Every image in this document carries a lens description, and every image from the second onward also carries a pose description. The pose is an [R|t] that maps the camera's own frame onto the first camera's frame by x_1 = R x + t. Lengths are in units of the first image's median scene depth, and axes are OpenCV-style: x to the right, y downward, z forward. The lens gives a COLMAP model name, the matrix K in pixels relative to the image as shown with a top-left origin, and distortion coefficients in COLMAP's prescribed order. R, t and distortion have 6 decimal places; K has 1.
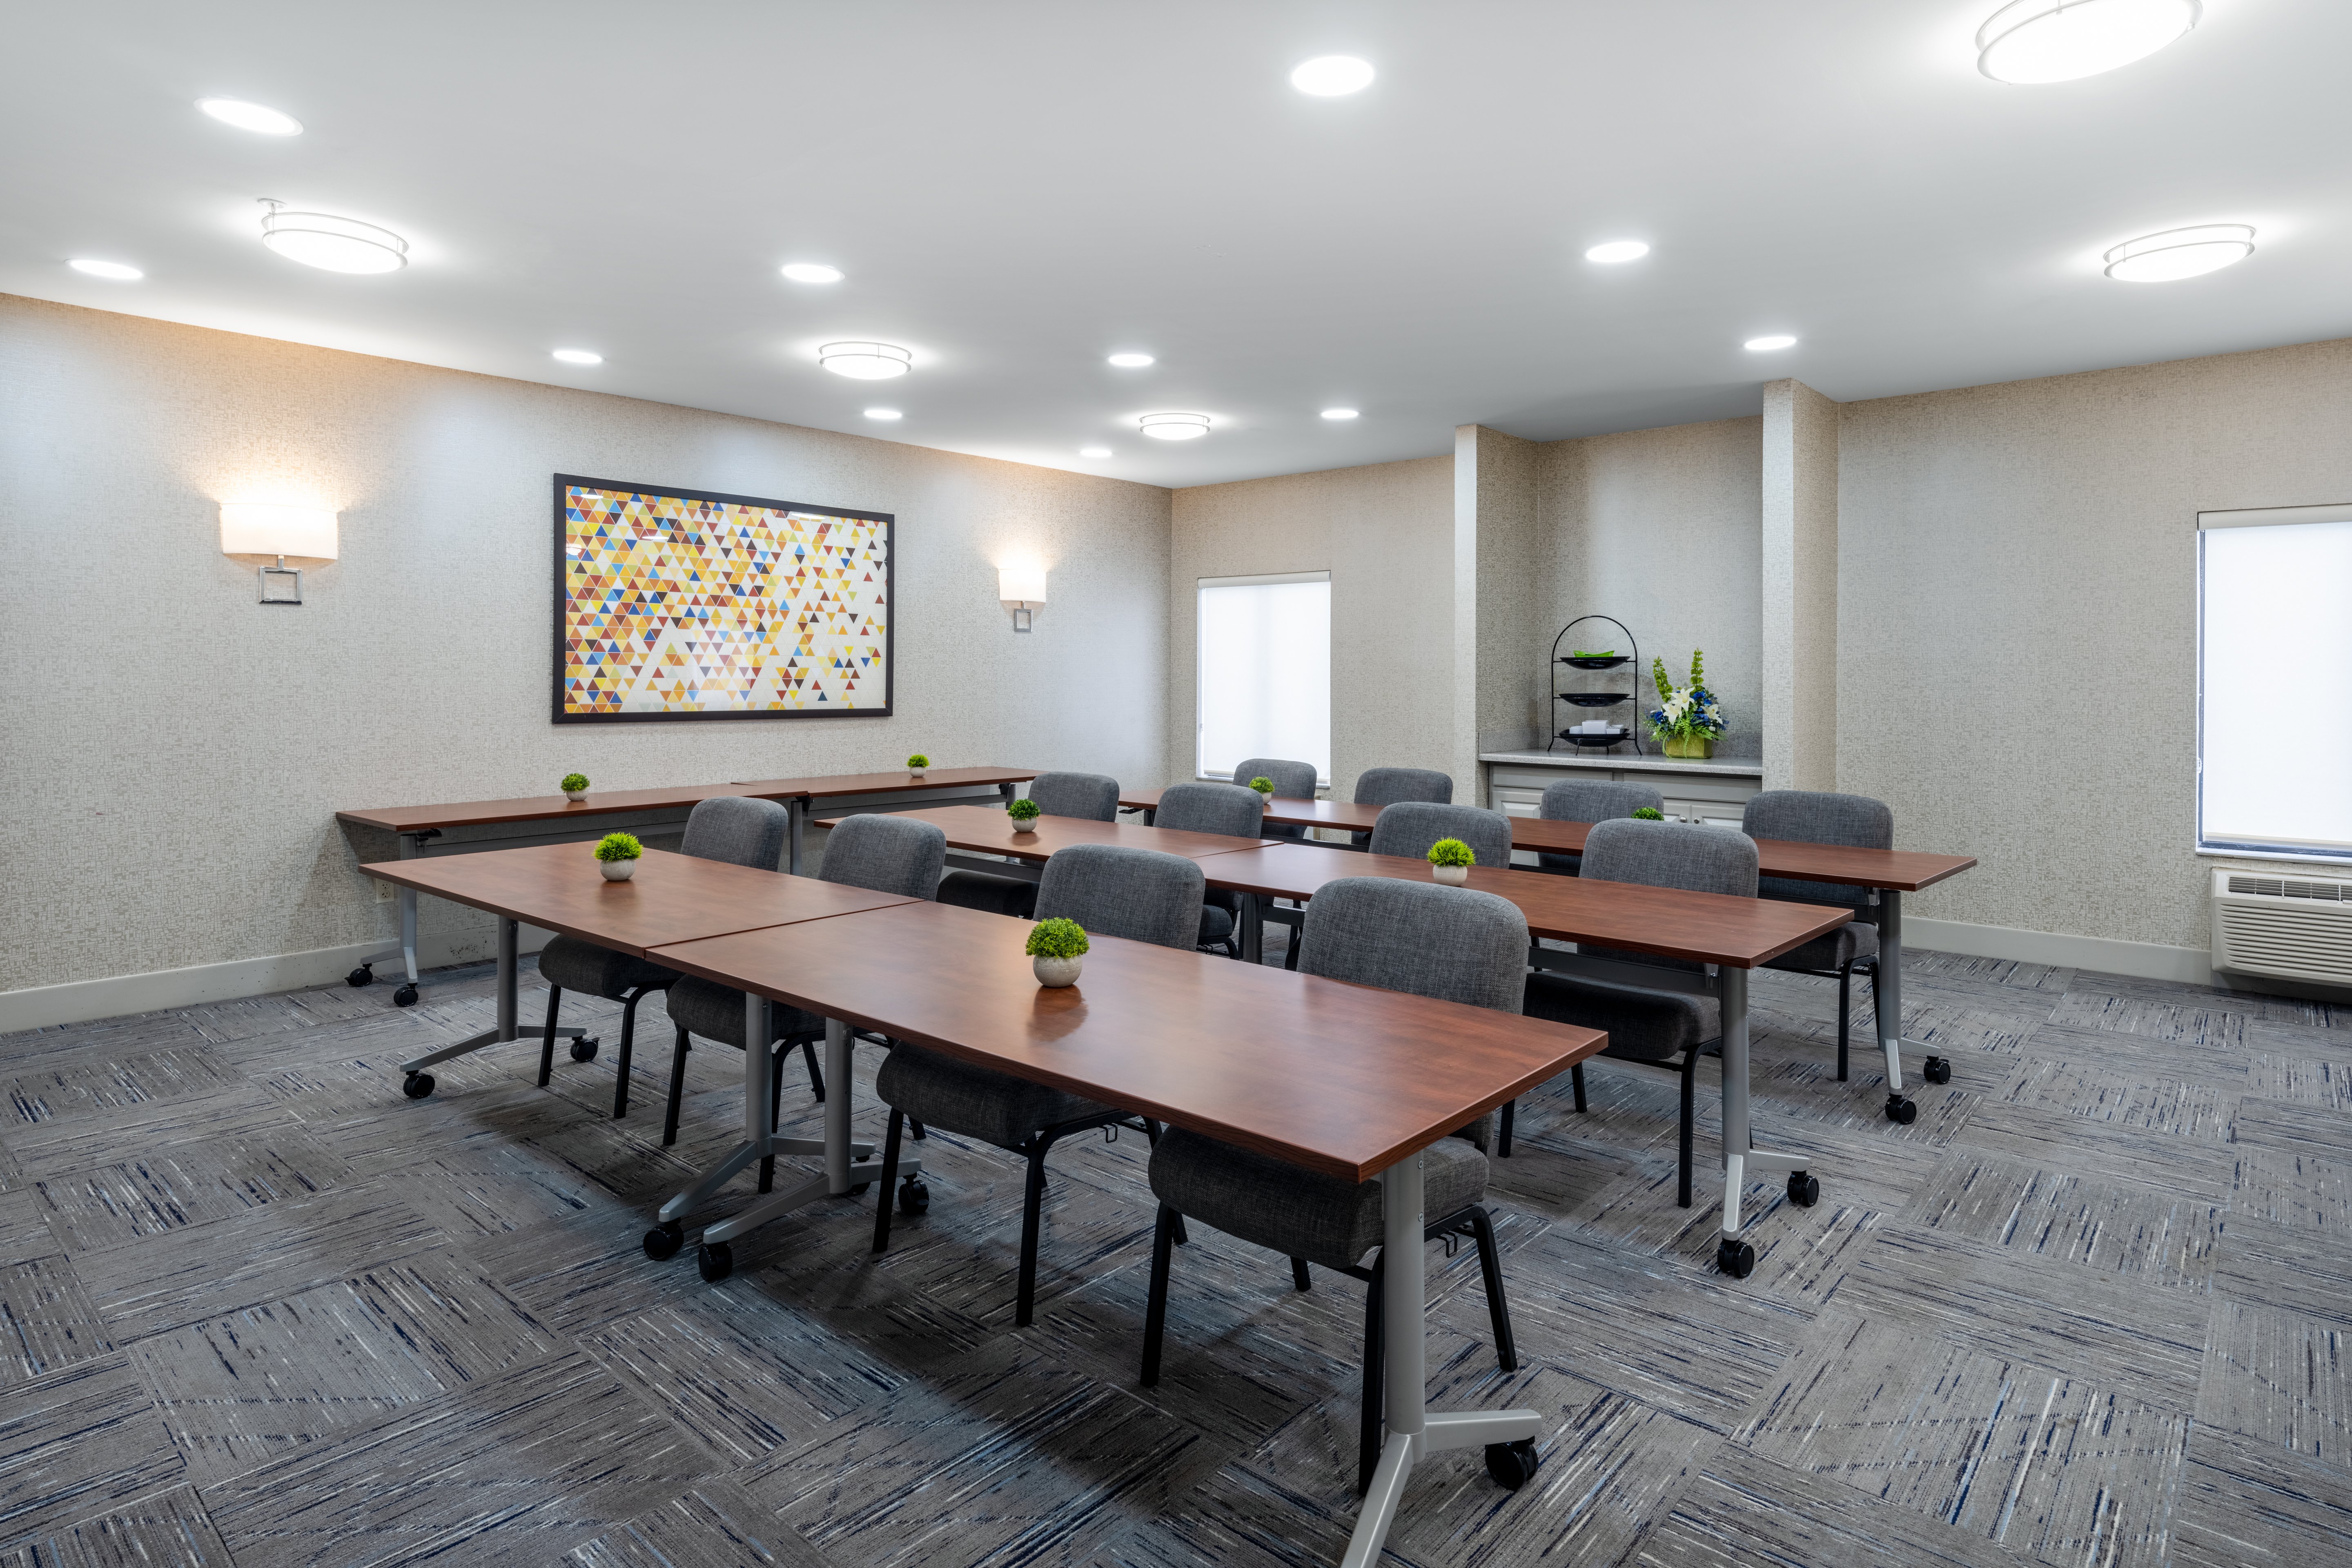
lens RADIAL K [[1321.4, 0, 1180.5], [0, 1321.4, 679.7], [0, 0, 1]] dist [0.005527, -0.002374]
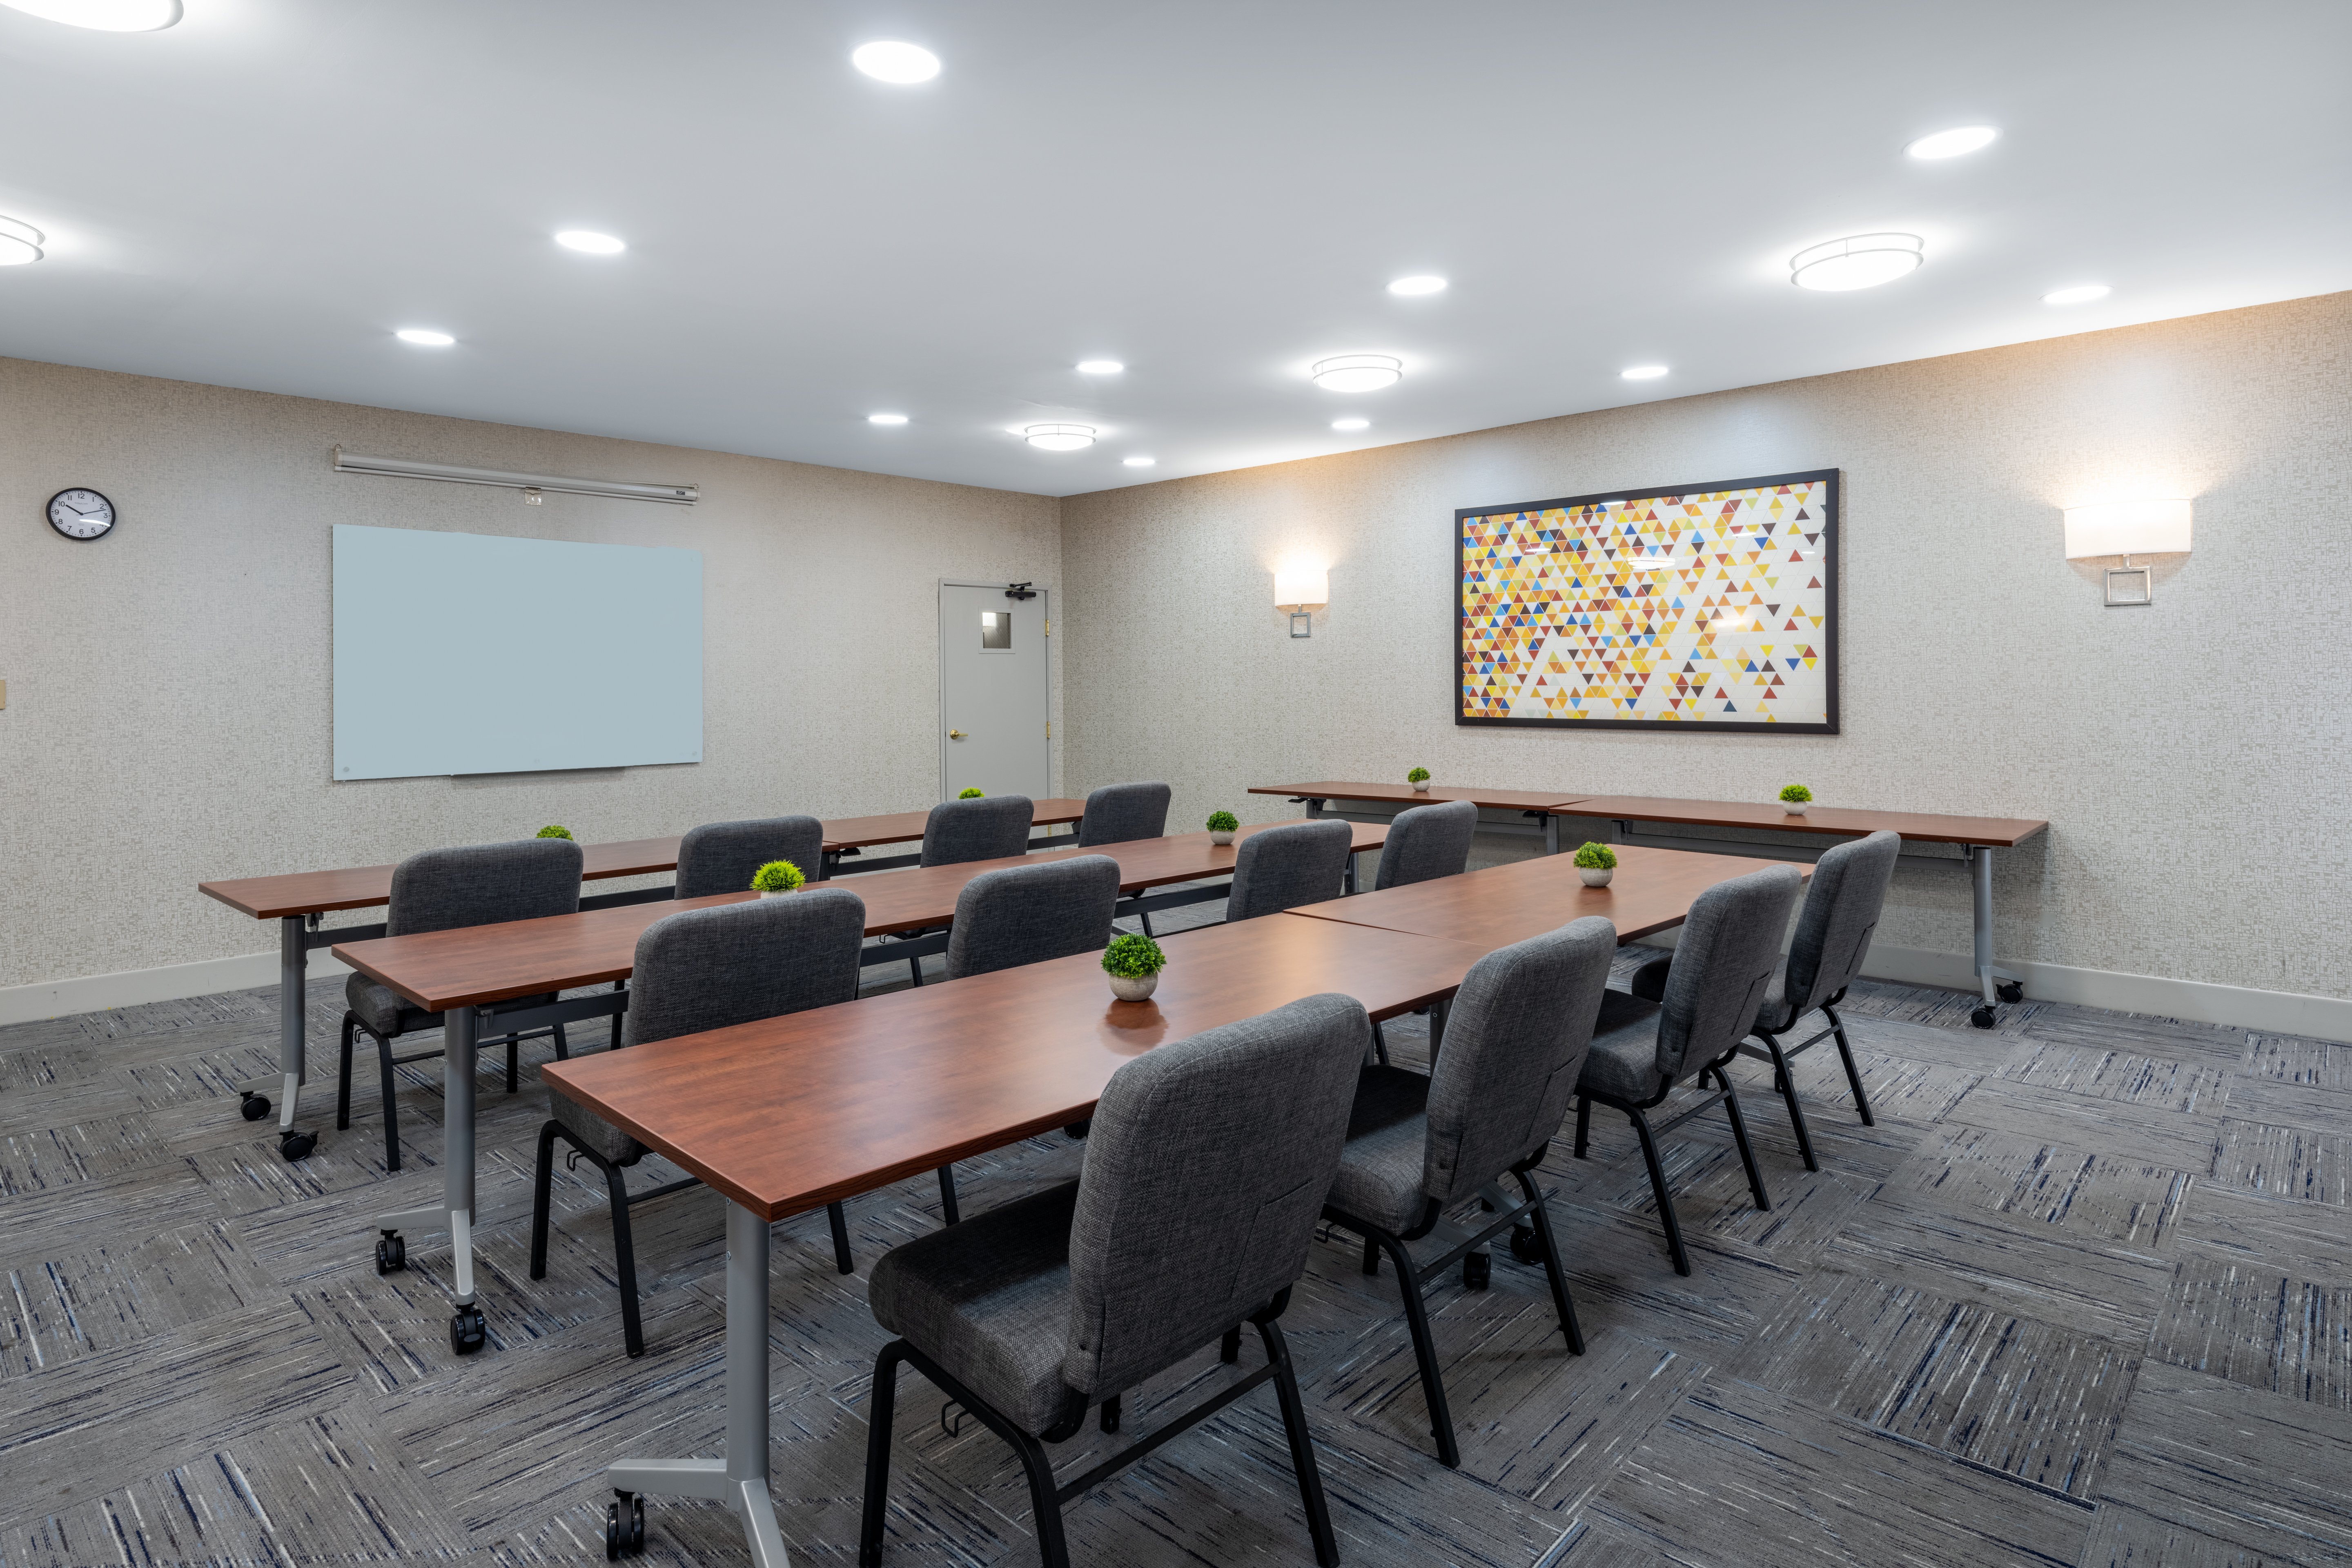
lens RADIAL K [[1321.4, 0, 1180.5], [0, 1321.4, 679.7], [0, 0, 1]] dist [0.005527, -0.002374]
pose [[-0.066287, -0.006193, -0.997781, 0.637127], [0.003576, 0.999973, -0.006444, -0.000198], [0.997794, -0.003995, -0.066263, 0.760945]]
